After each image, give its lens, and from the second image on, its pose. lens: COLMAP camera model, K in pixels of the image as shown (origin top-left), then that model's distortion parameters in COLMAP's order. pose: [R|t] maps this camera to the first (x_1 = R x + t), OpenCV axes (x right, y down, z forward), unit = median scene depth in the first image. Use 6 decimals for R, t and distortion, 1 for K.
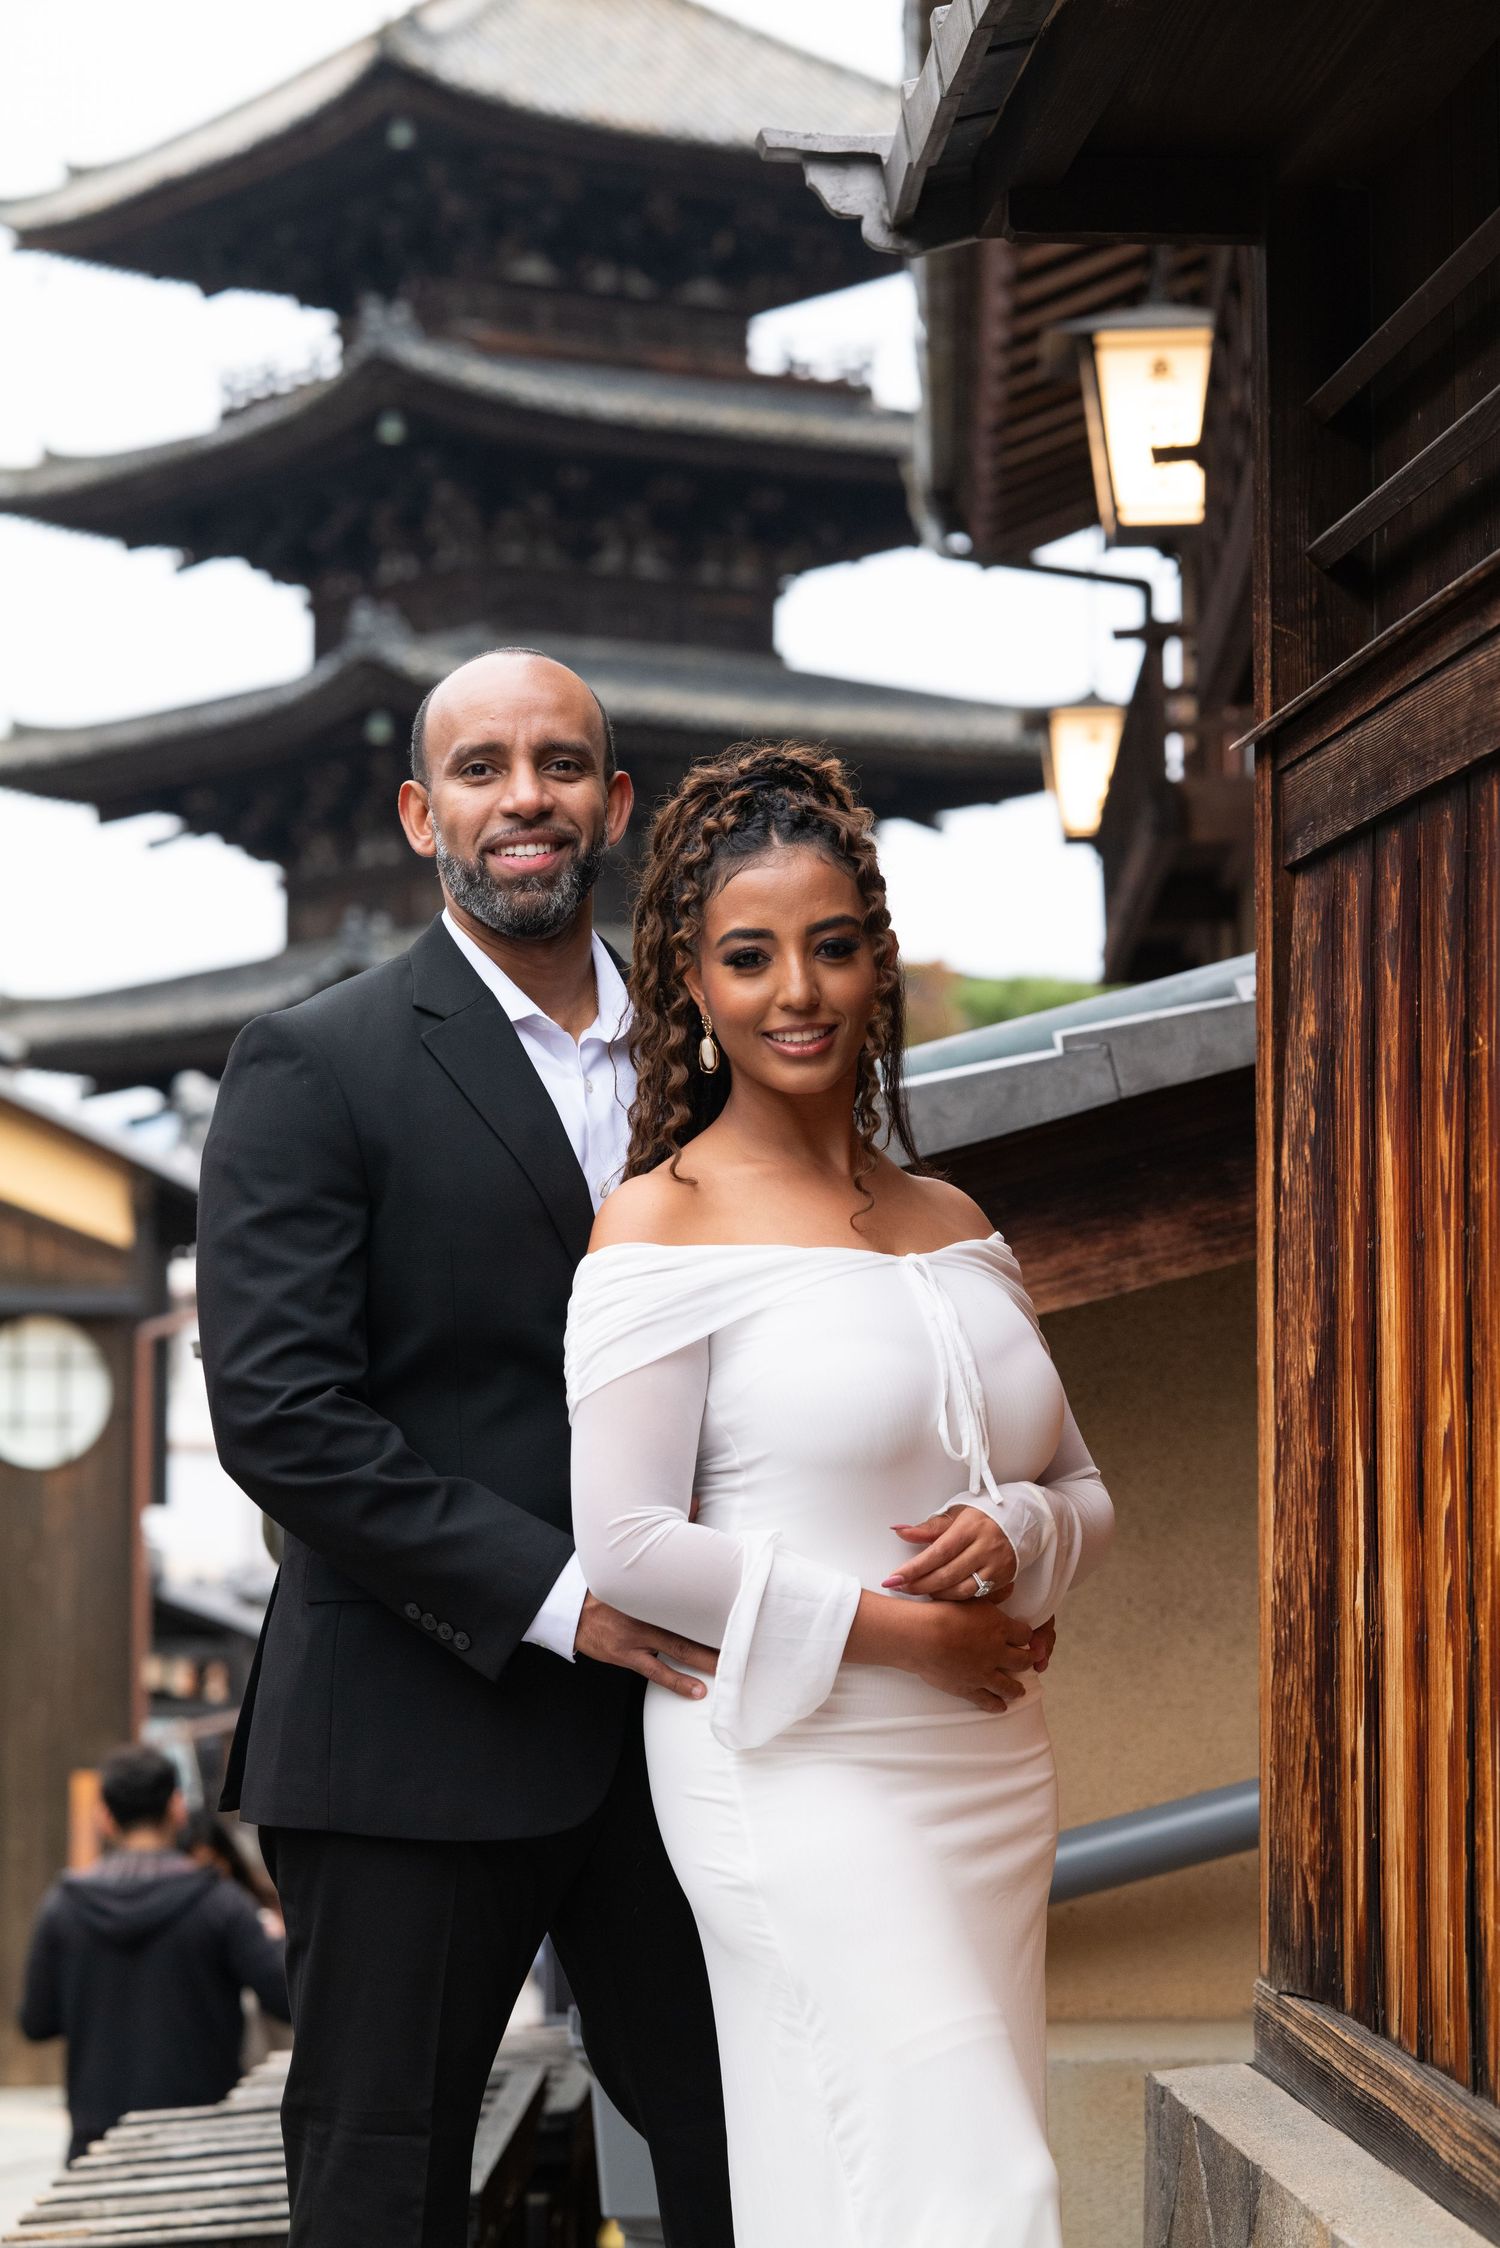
lens RADIAL K [[5529.1, 0, 751.4], [0, 5529.1, 1069.9], [0, 0, 1]] dist [0.047550, -0.968636]
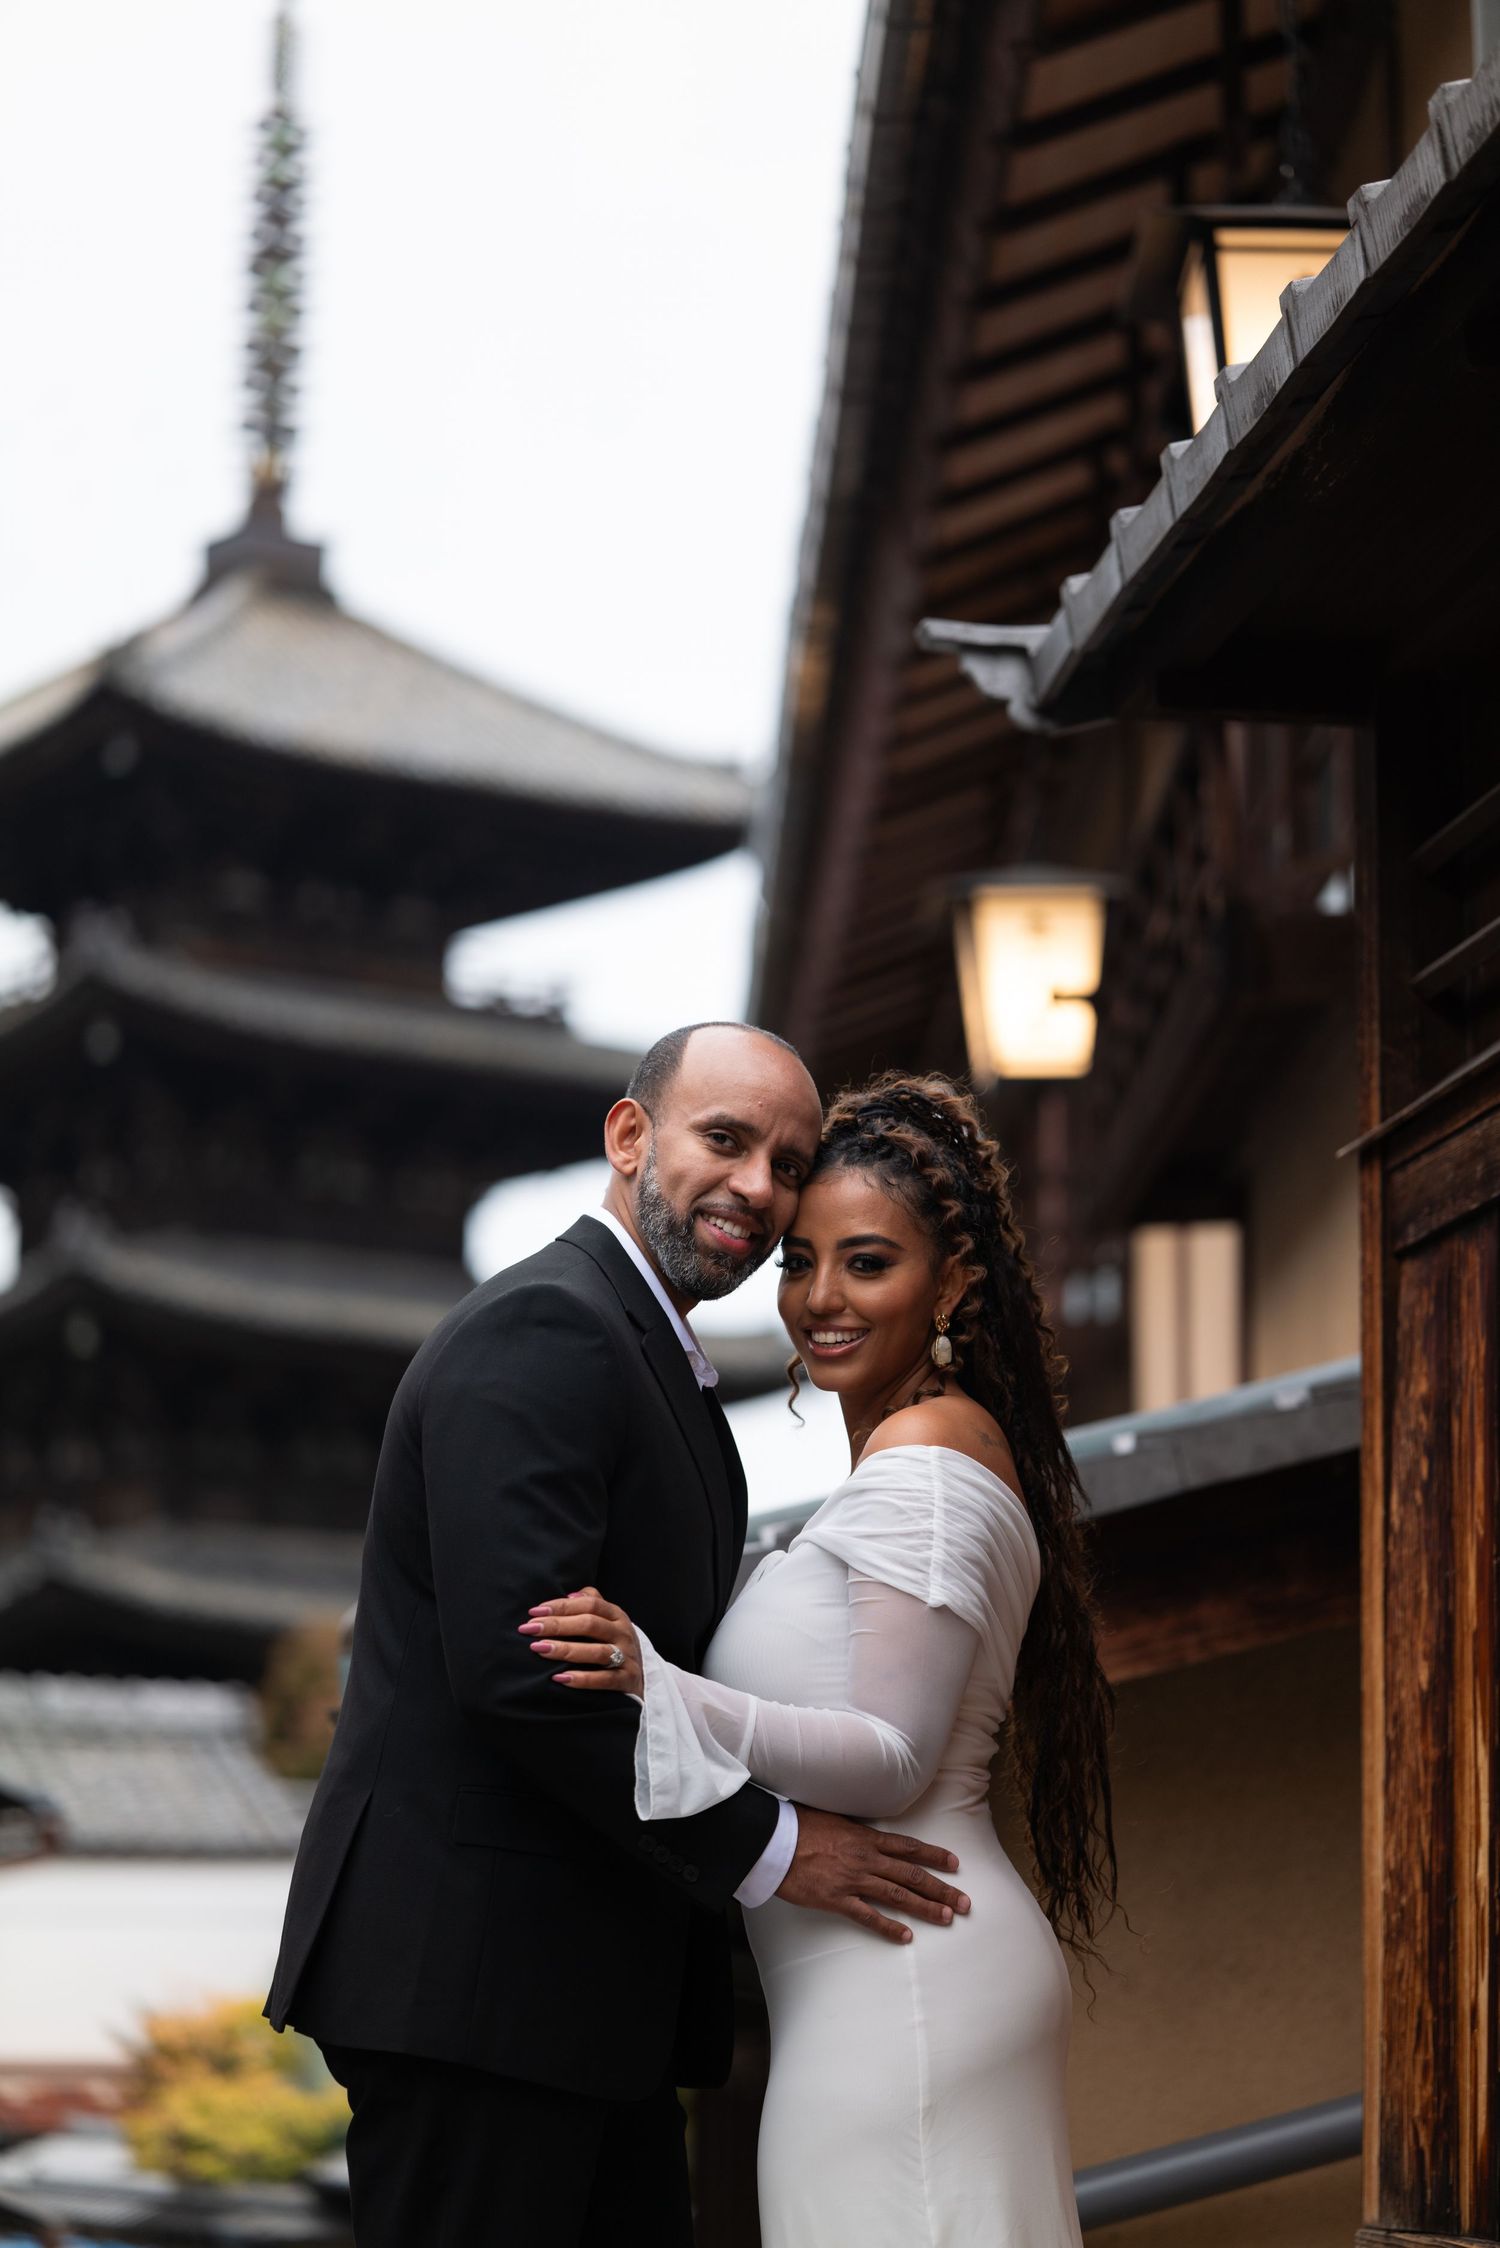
lens RADIAL K [[5481.9, 0, 751.0], [0, 5481.9, 962.1], [0, 0, 1]] dist [0.054301, -1.873921]
pose [[0.998009, 0.026941, 0.057025, -0.104209], [-0.019111, 0.990844, -0.133652, 0.058539], [-0.060104, 0.132296, 0.989386, -0.136438]]
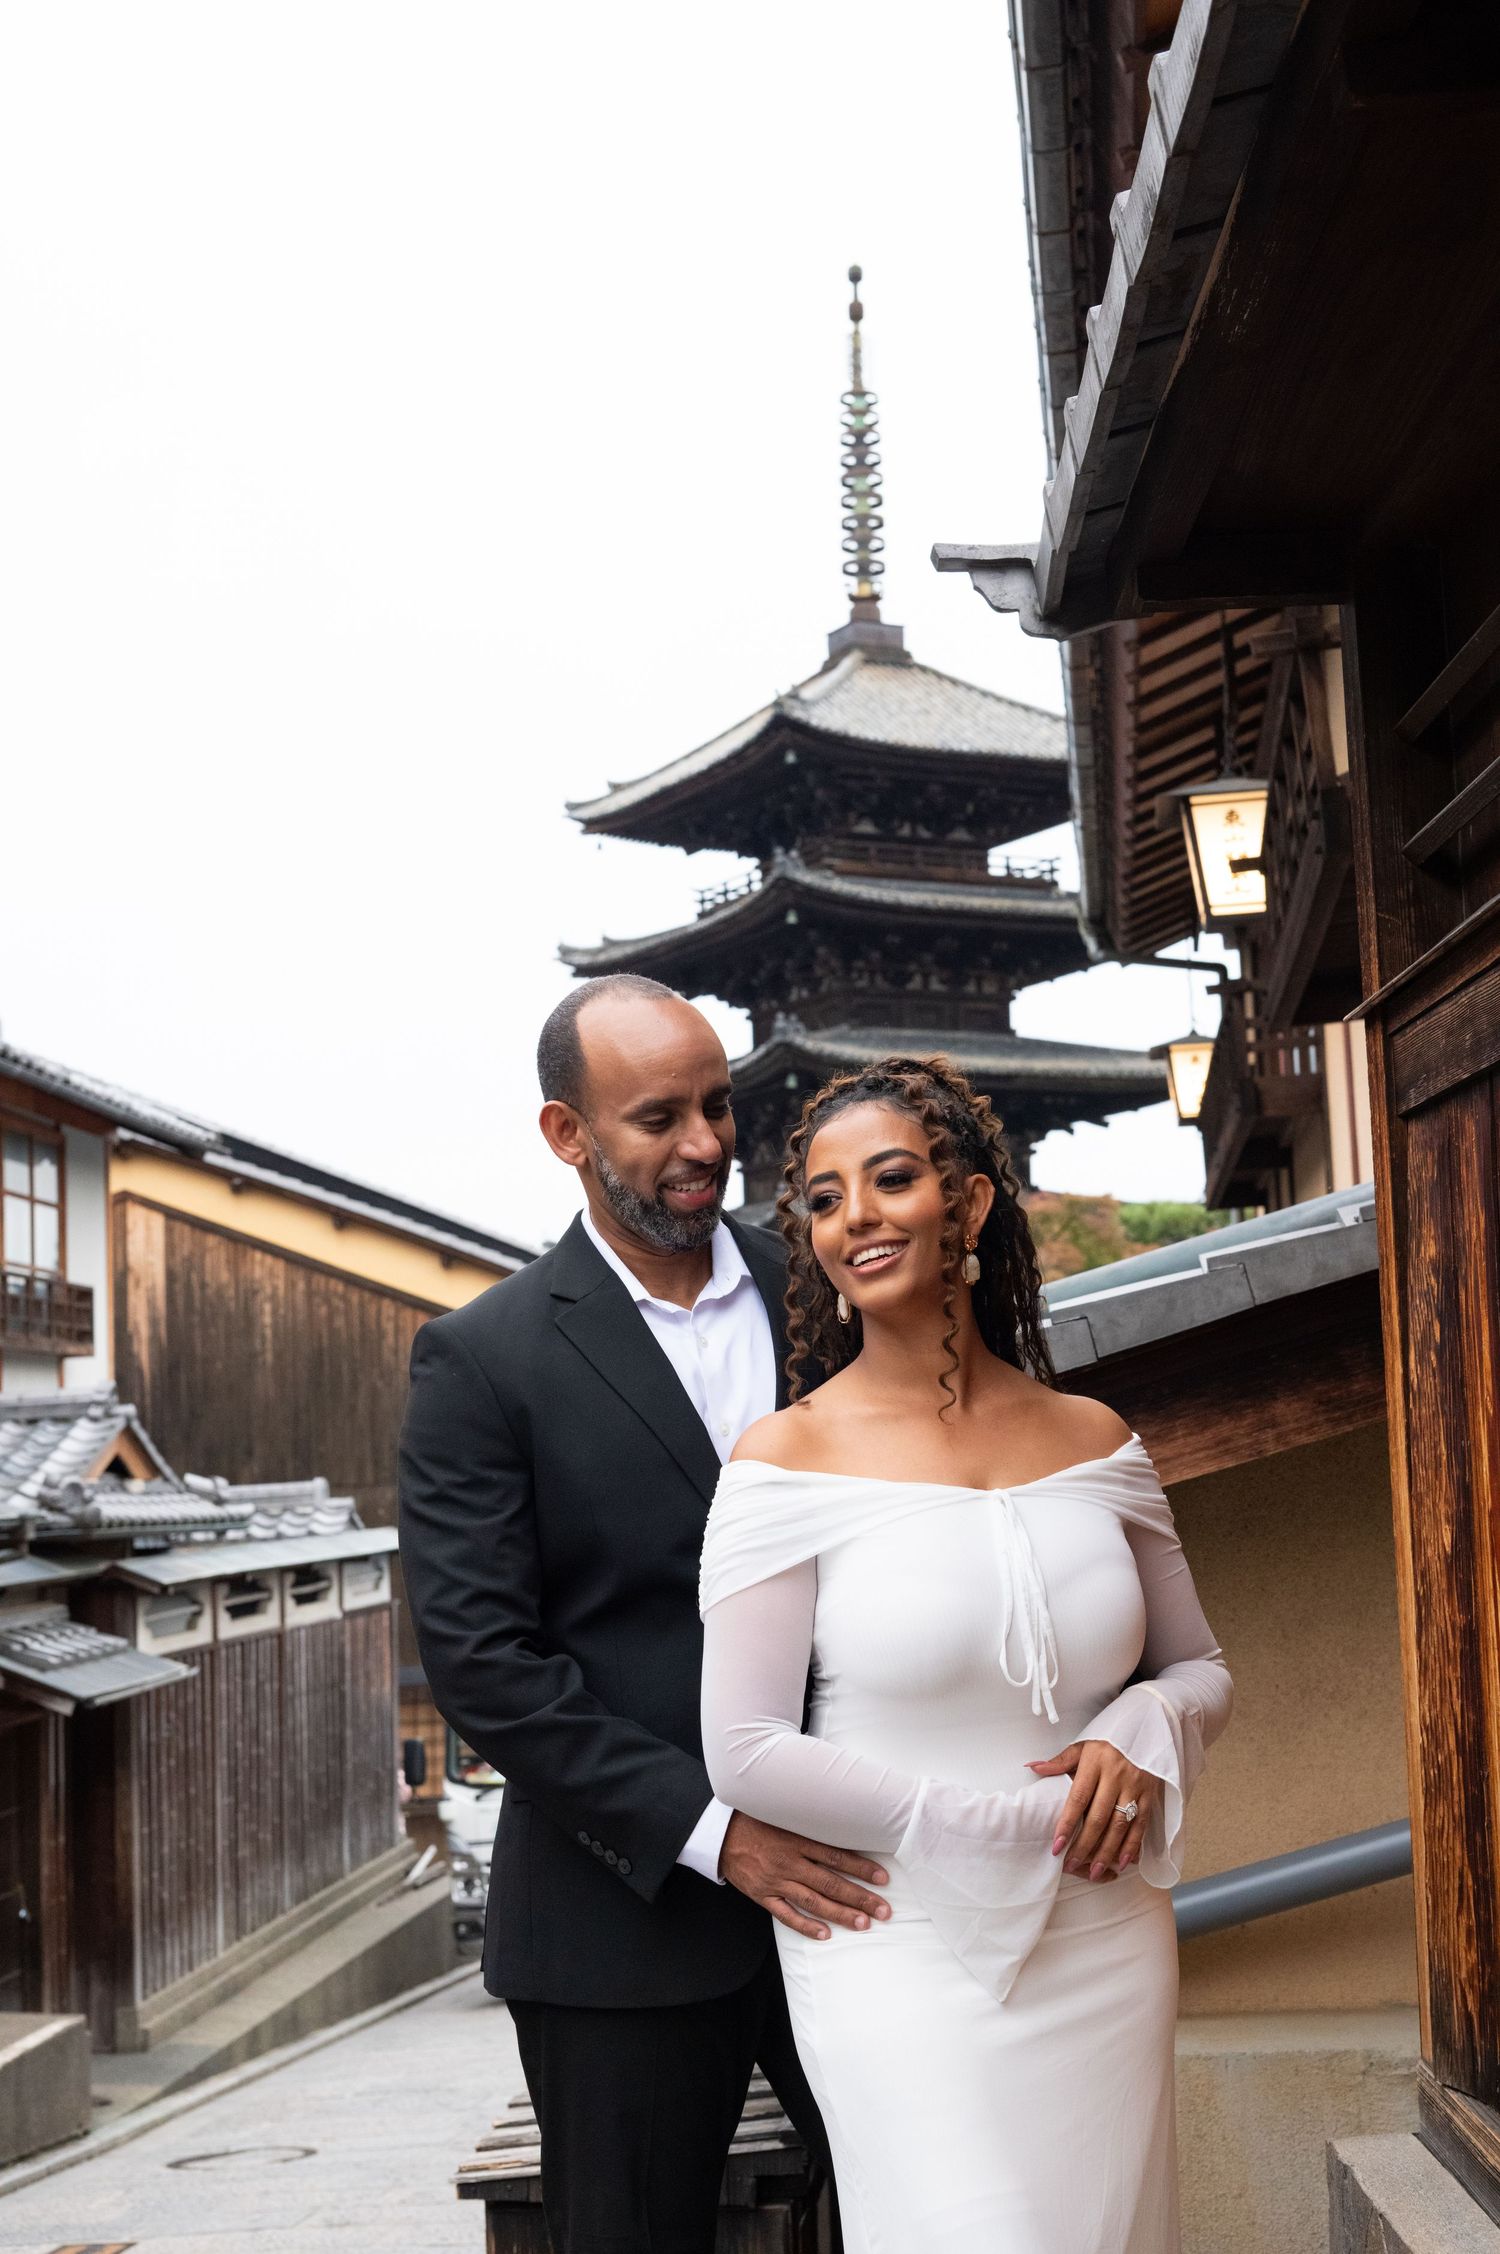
lens RADIAL K [[3017.2, 0, 750.0], [0, 3017.2, 1127.0], [0, 0, 1]] dist [-0.003243, -0.148688]
pose [[0.995570, -0.044475, -0.082843, 0.011571], [0.040620, 0.998038, -0.047649, -0.008997], [0.084799, 0.044073, 0.995423, 0.343419]]
